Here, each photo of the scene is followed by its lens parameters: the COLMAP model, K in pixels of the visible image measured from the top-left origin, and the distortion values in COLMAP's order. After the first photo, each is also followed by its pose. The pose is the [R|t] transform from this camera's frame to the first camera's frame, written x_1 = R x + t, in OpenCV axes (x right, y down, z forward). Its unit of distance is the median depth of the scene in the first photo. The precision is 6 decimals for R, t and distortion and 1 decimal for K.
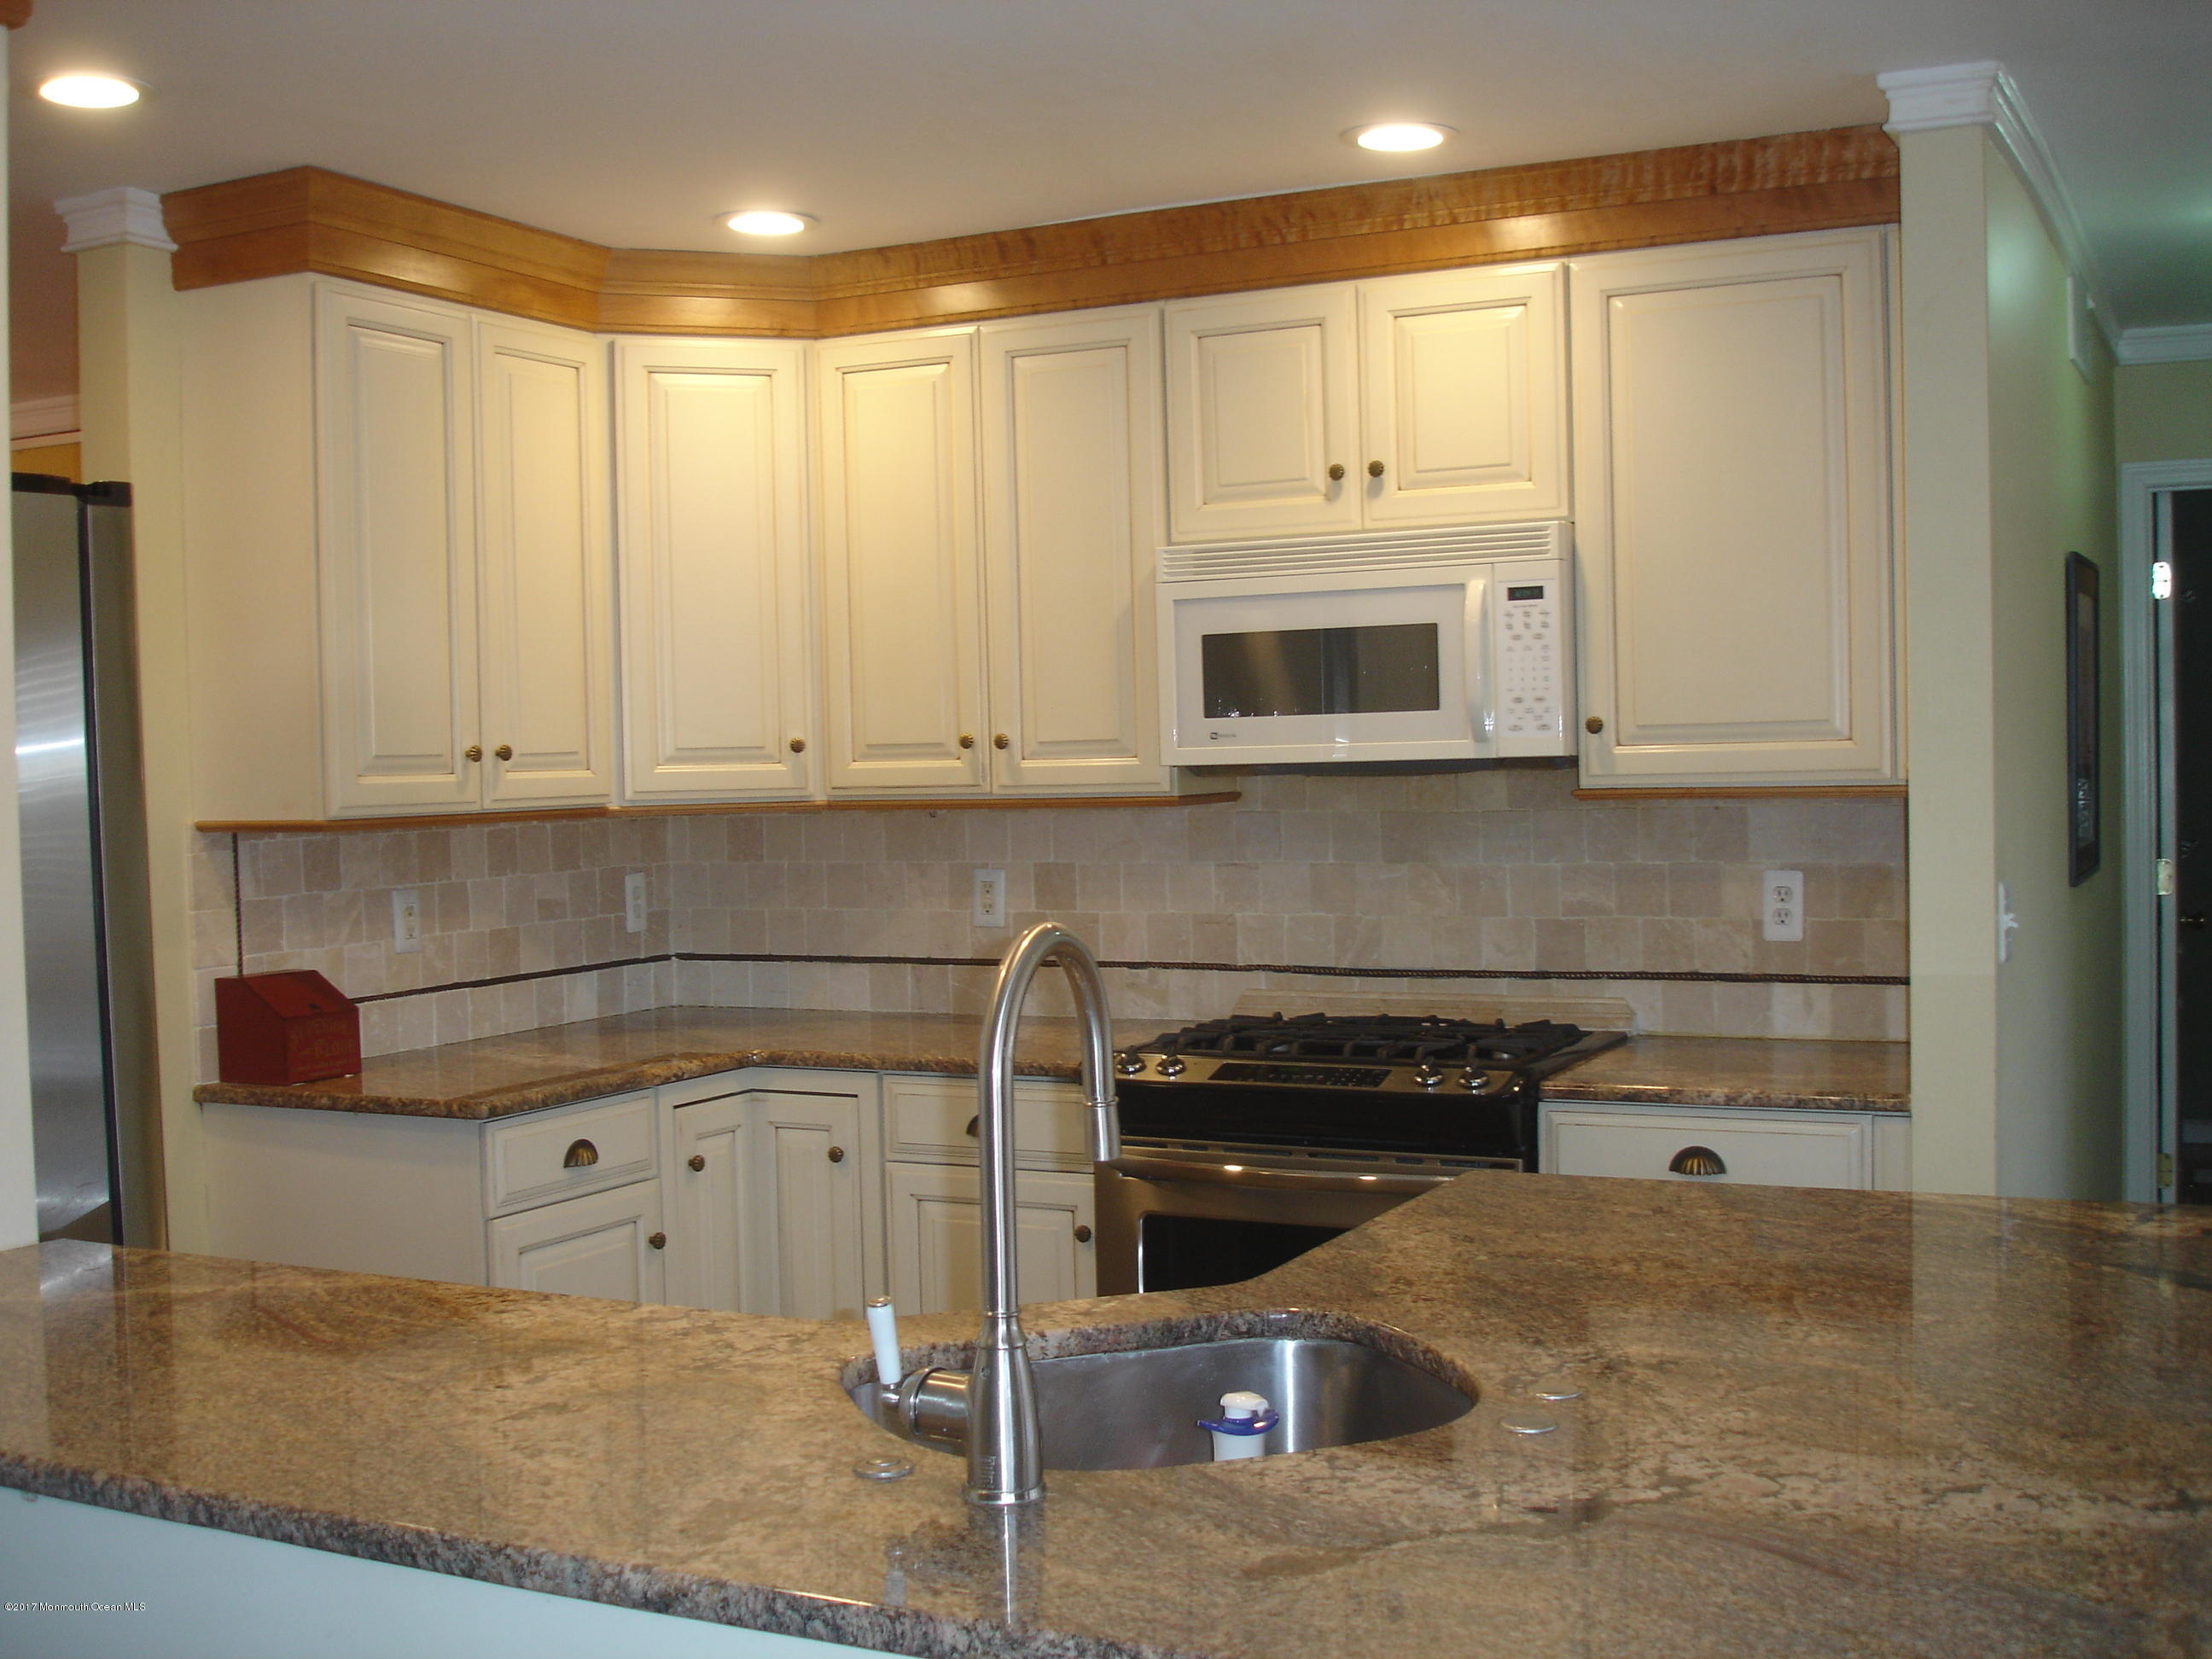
lens RADIAL K [[2455.3, 0, 1108.9], [0, 2455.3, 830.7], [0, 0, 1]] dist [-0.088864, 0.000000]
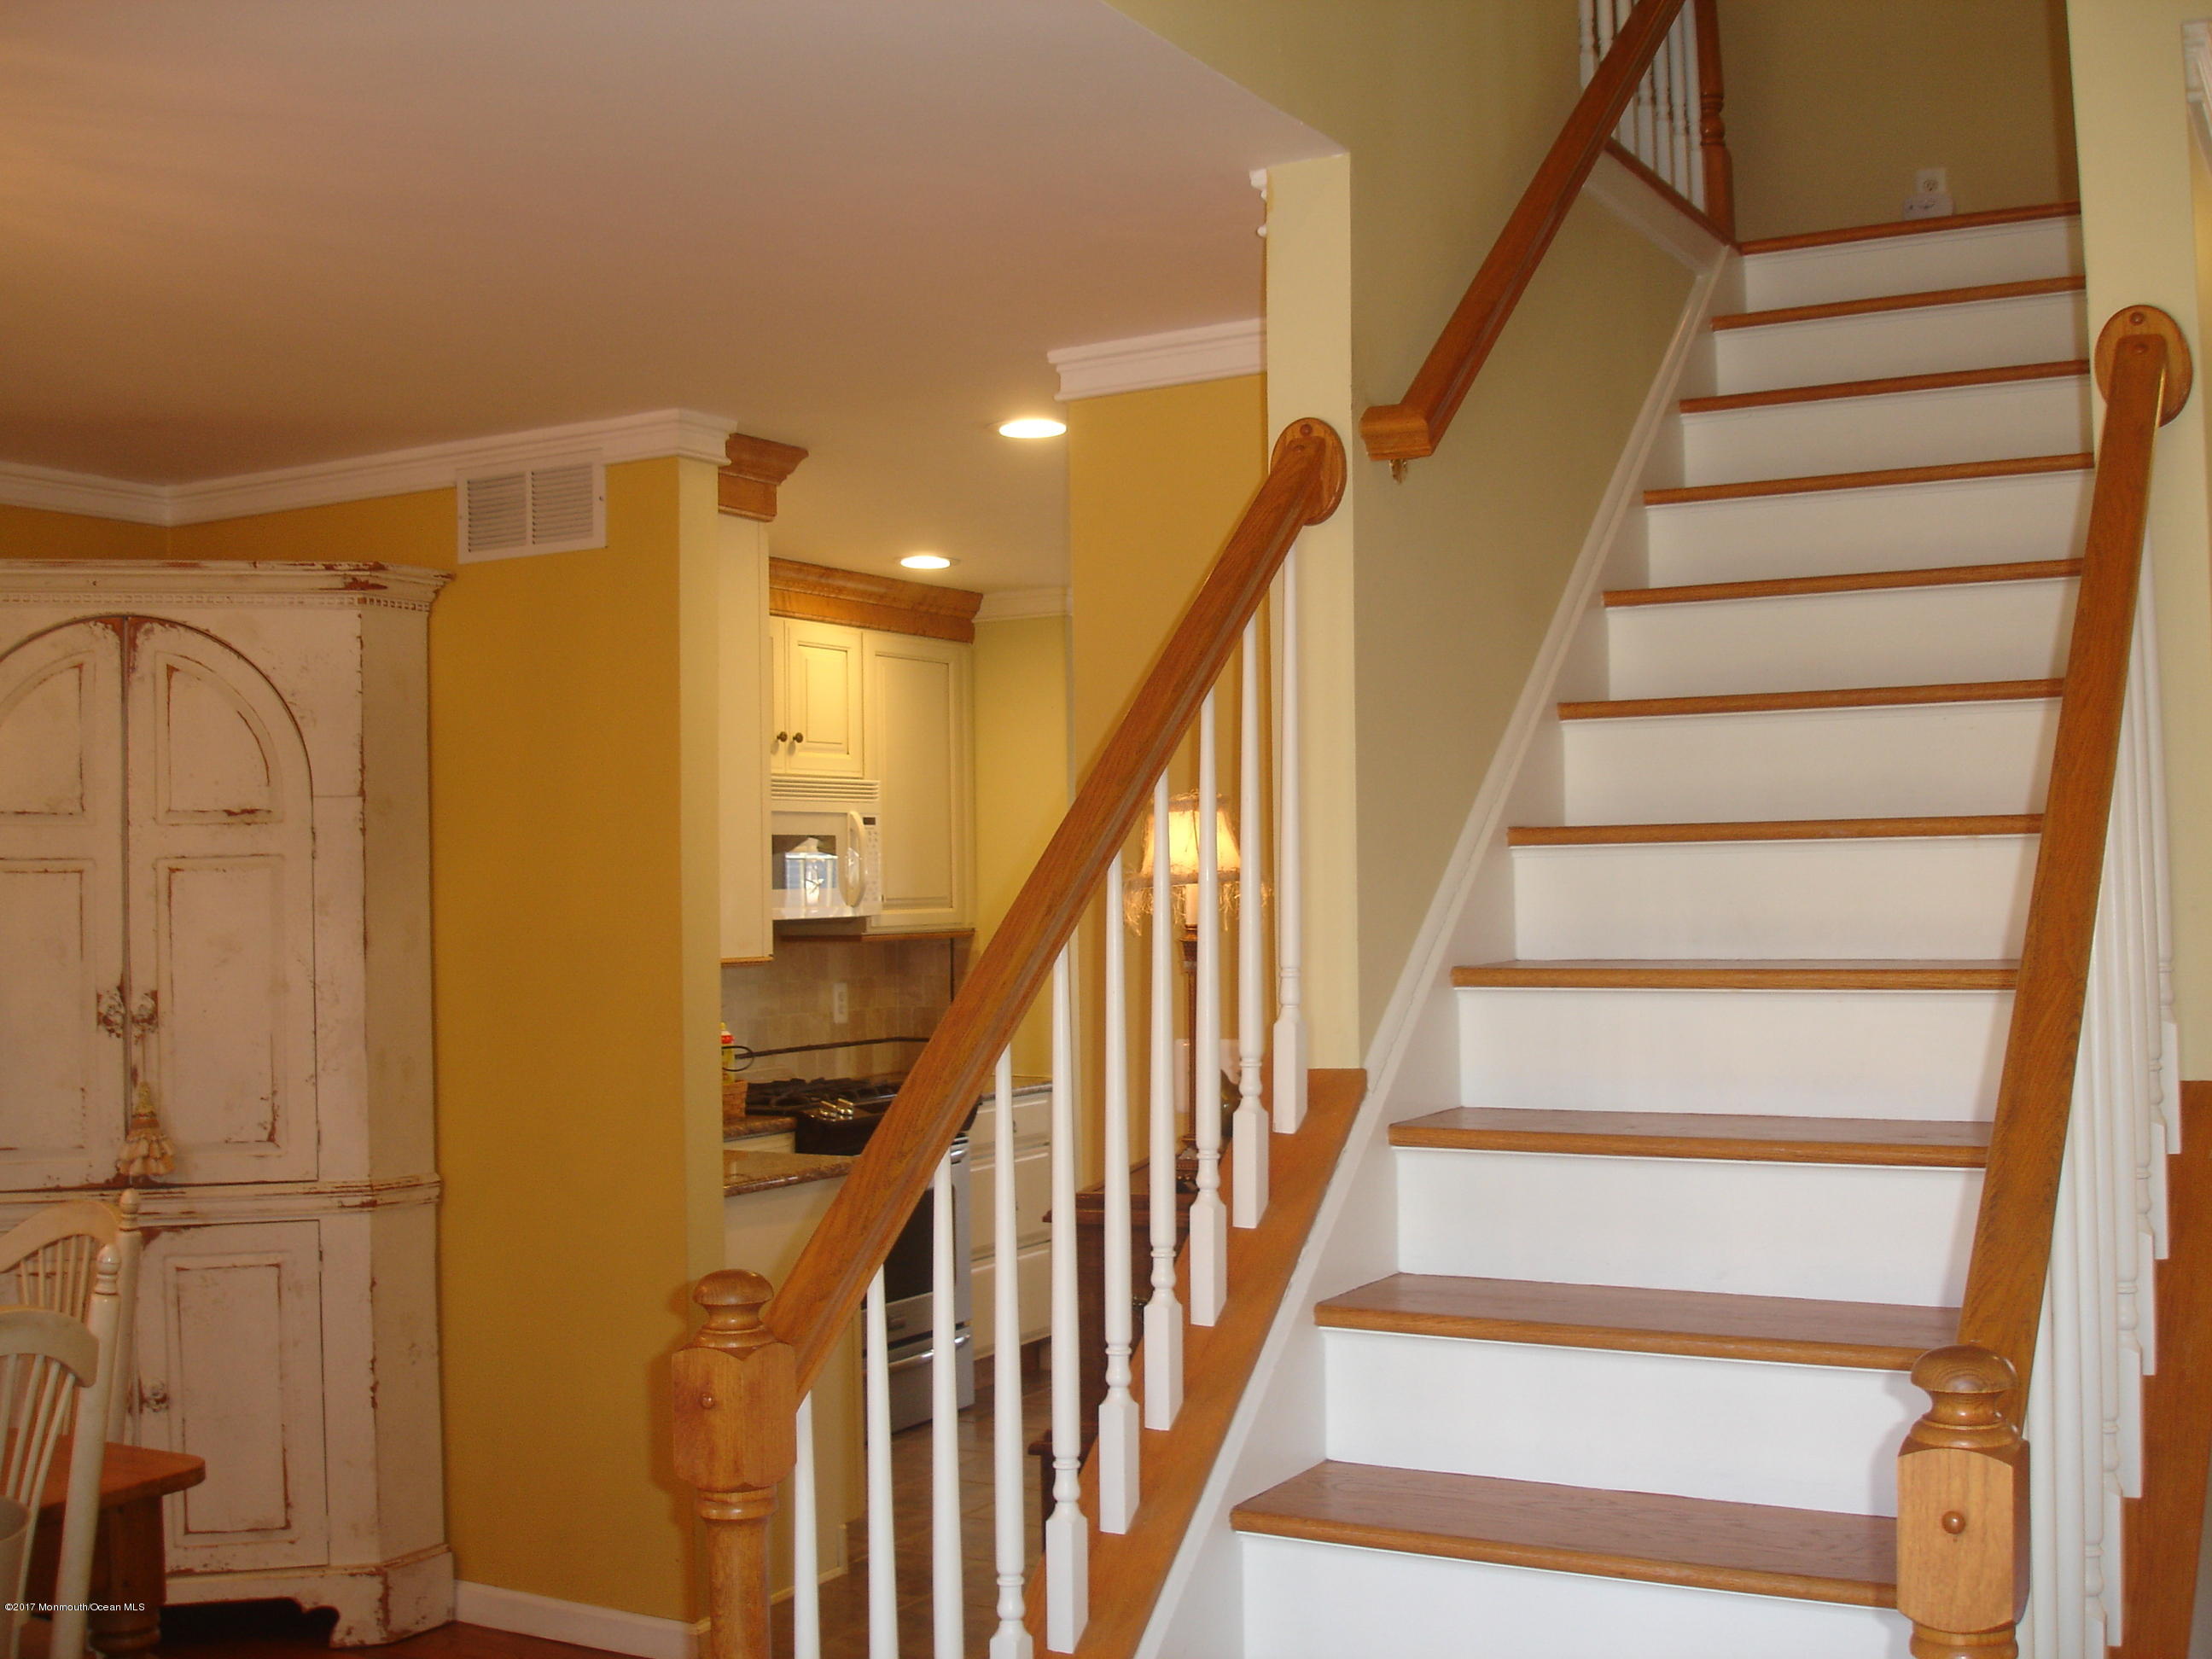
lens RADIAL K [[2455.3, 0, 1111.4], [0, 2455.3, 838.1], [0, 0, 1]] dist [-0.088864, 0.000000]
pose [[0.052339, 0.047786, 0.997485, -1.489795], [0.046970, 0.997631, -0.050257, 0.009804], [-0.997524, 0.049482, 0.049970, 0.711510]]
